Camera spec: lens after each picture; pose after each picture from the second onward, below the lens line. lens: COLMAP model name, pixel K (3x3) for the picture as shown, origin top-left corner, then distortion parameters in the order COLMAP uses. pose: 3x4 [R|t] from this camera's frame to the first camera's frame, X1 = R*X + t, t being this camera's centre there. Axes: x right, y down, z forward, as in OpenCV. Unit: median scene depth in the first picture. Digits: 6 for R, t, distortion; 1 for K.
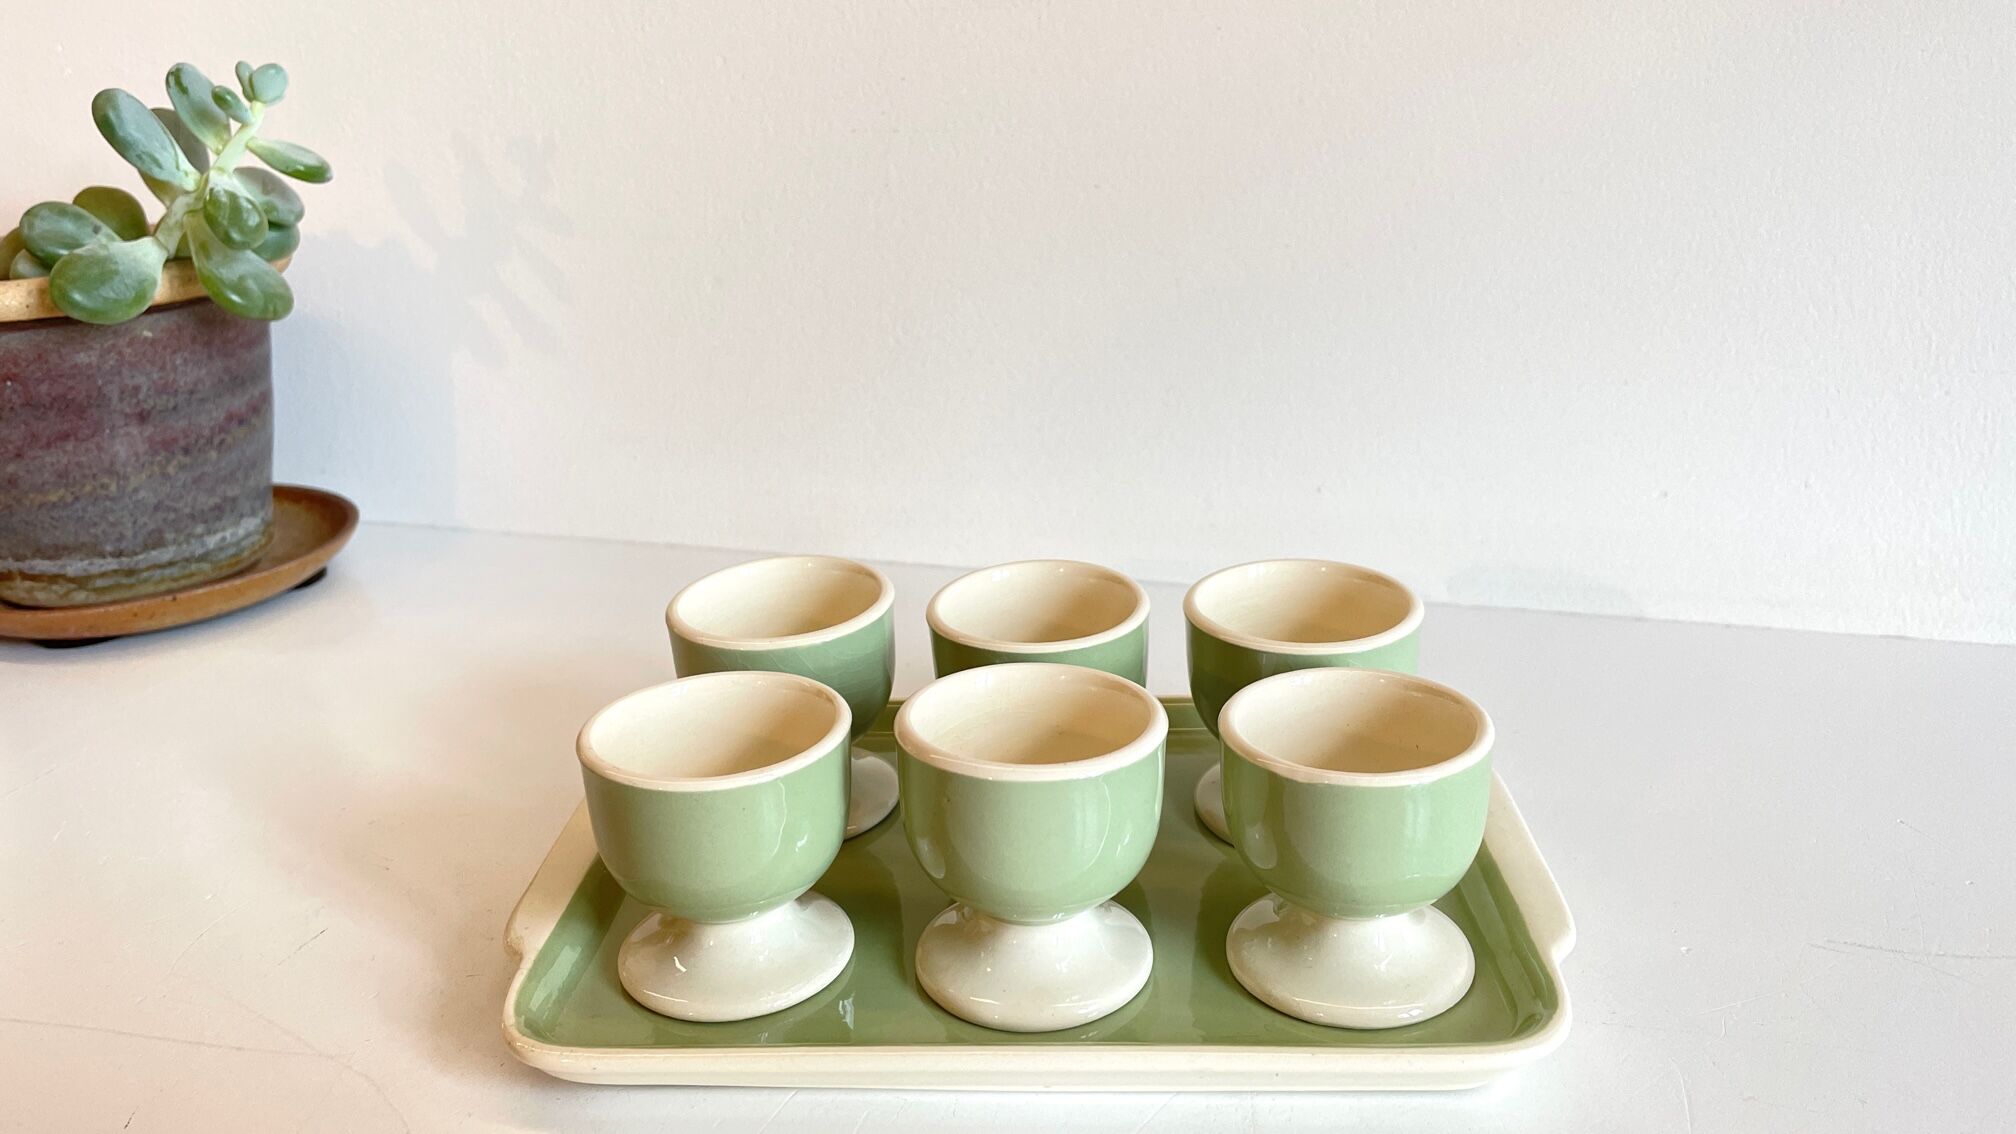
lens RADIAL K [[1527.2, 0, 1008.0], [0, 1527.2, 567.0], [0, 0, 1]] dist [0.073274, -0.132637]
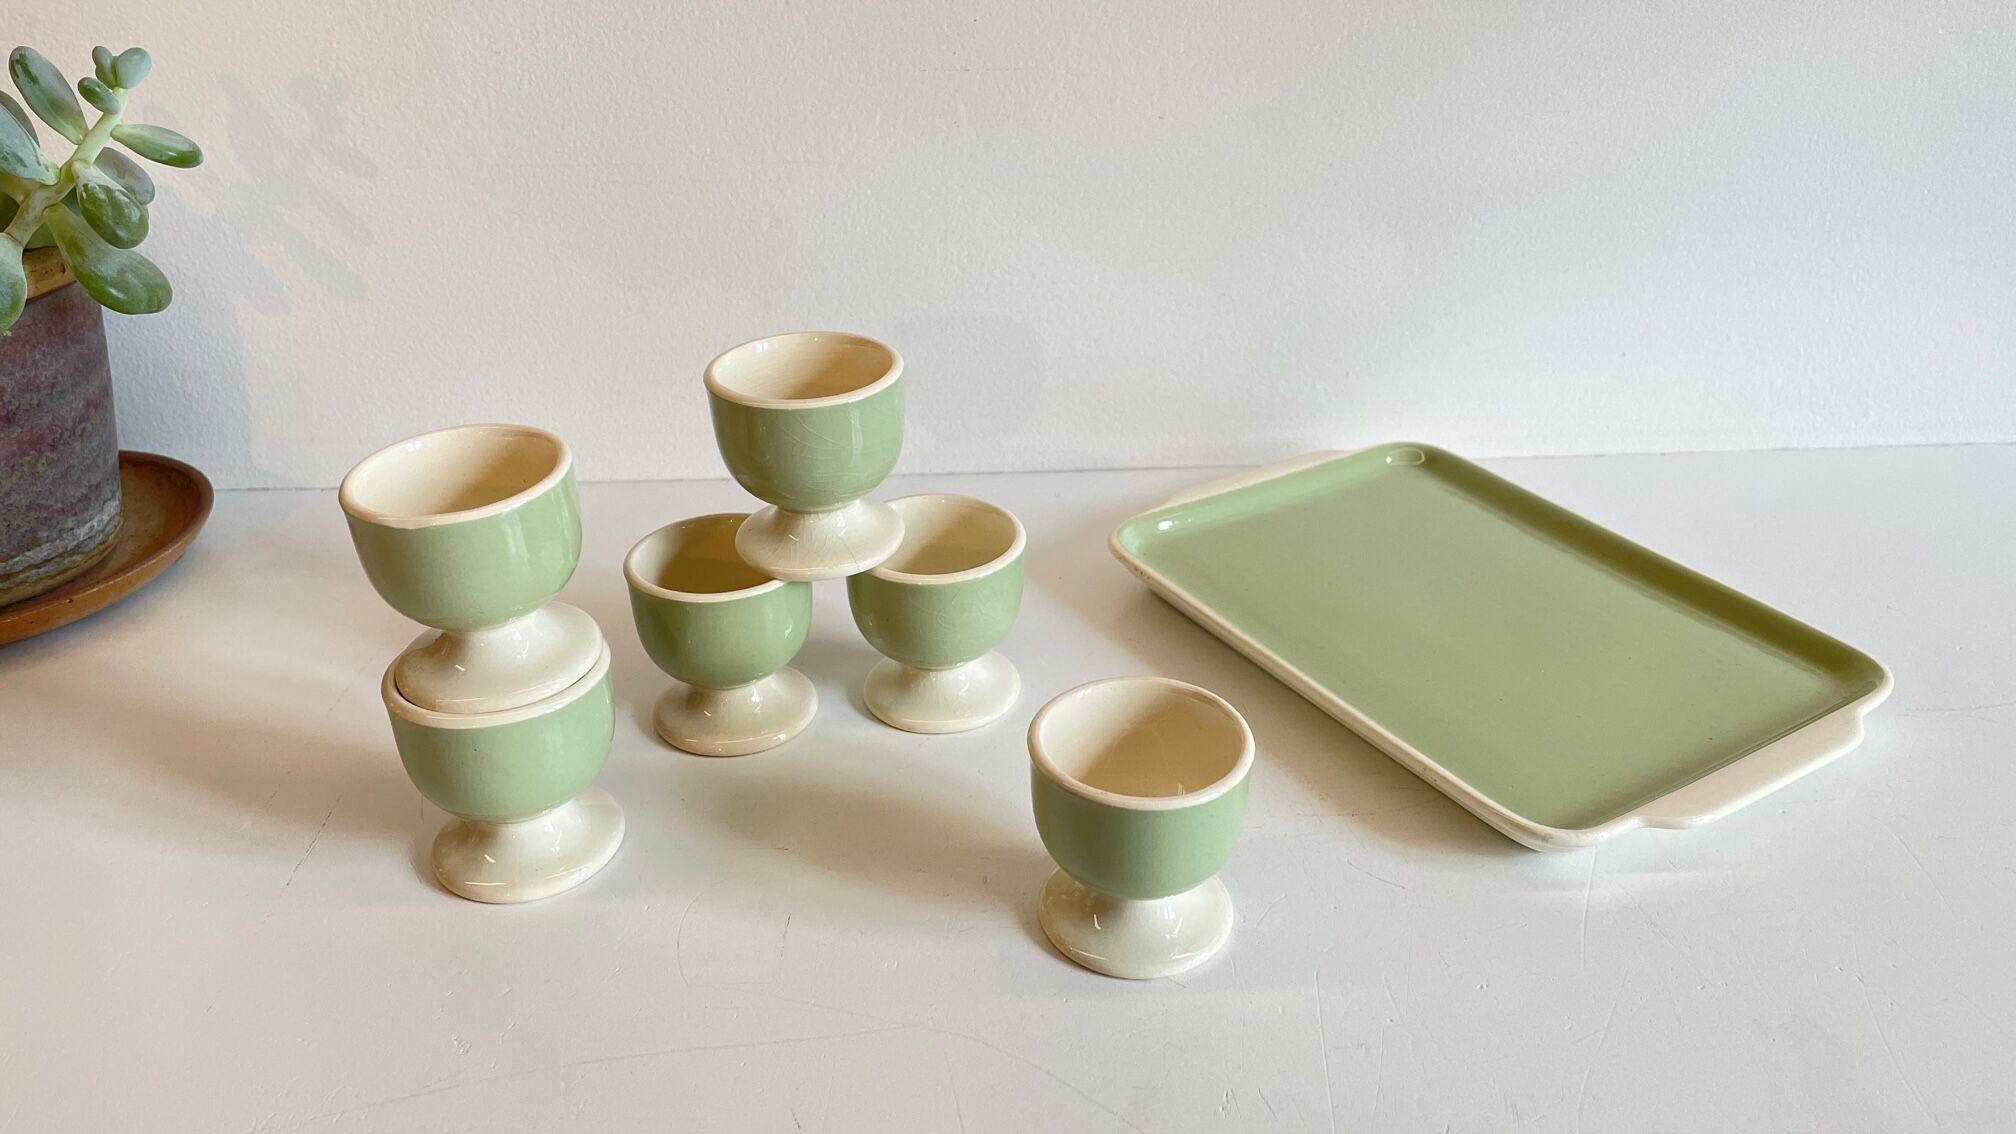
lens RADIAL K [[1527.2, 0, 1008.0], [0, 1527.2, 567.0], [0, 0, 1]] dist [0.073274, -0.132637]
pose [[0.966186, -0.108651, 0.233836, -0.193006], [0.074775, 0.985980, 0.149168, -0.101277], [-0.246766, -0.126639, 0.960765, -0.079583]]
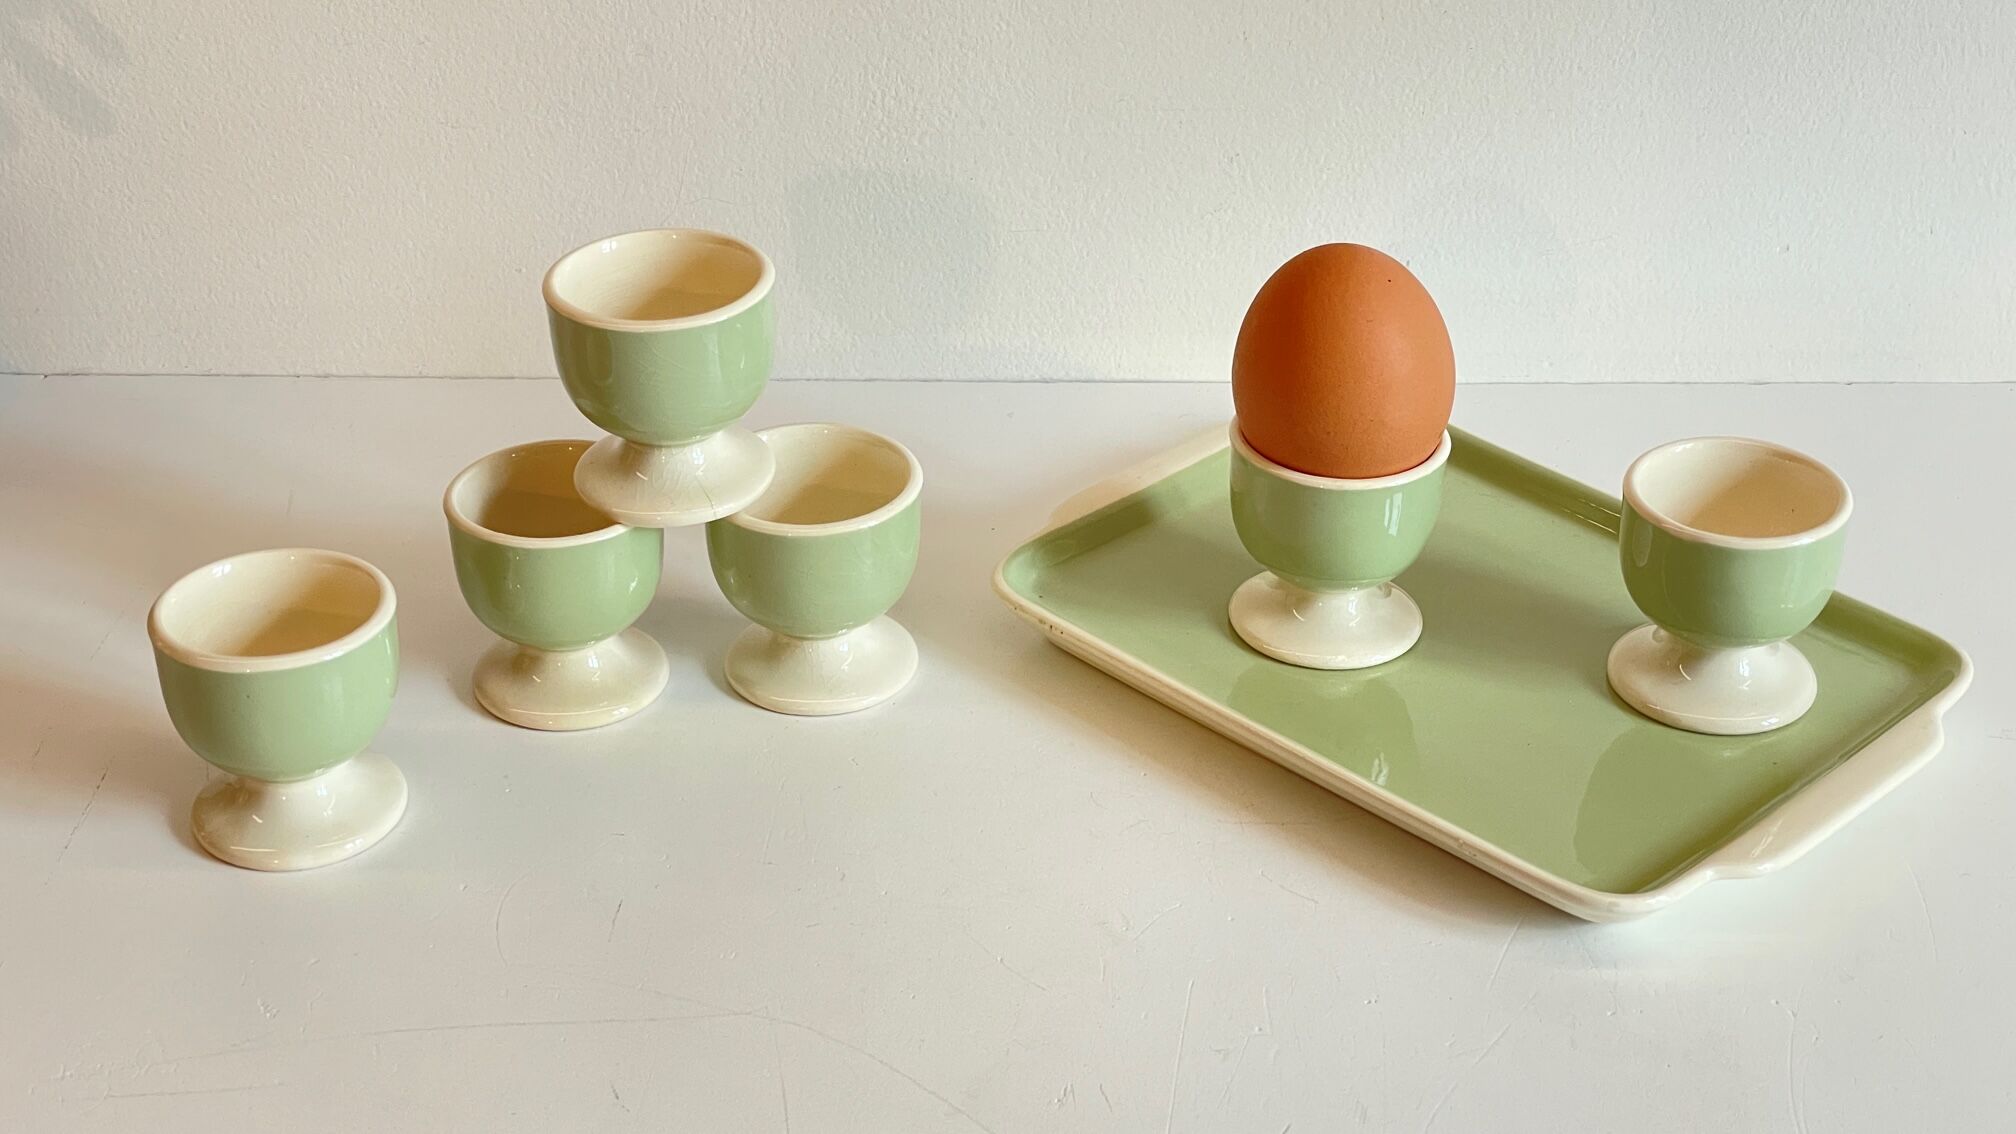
lens RADIAL K [[2995.5, 0, 965.3], [0, 2995.5, 570.3], [0, 0, 1]] dist [0.031955, 0.024629]
pose [[0.981258, -0.082064, 0.174352, -0.207547], [0.050436, 0.982620, 0.178645, -0.199496], [-0.185982, -0.166503, 0.968343, -0.632359]]
